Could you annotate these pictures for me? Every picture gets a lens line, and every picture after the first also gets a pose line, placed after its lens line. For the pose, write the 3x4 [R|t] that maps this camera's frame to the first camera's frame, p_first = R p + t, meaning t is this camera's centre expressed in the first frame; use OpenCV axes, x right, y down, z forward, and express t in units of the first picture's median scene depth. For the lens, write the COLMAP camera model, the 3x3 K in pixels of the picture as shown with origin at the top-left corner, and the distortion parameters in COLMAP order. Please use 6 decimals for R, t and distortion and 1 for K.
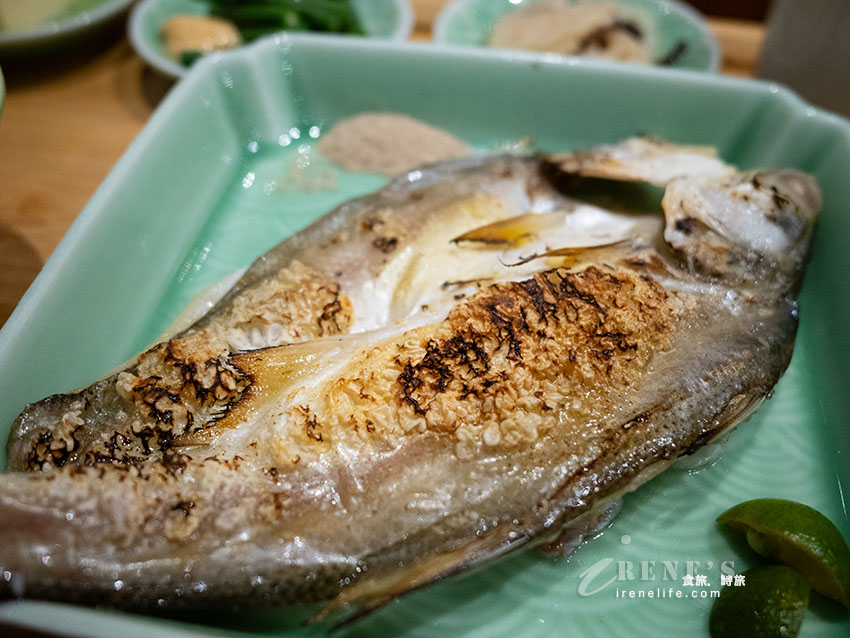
lens RADIAL K [[845.1, 0, 425.9], [0, 845.1, 321.8], [0, 0, 1]] dist [-0.010151, -0.011066]
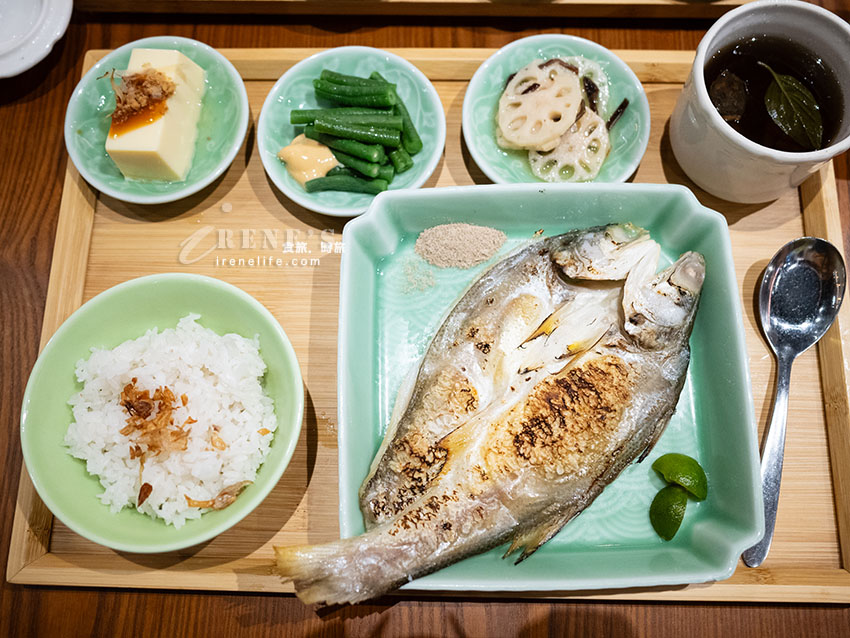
lens RADIAL K [[845.1, 0, 425.9], [0, 845.1, 321.8], [0, 0, 1]] dist [-0.010151, -0.011066]
pose [[0.983240, -0.181757, 0.014259, -0.233479], [0.150693, 0.854229, 0.497578, -1.353312], [-0.102619, -0.487090, 0.867302, -0.771643]]
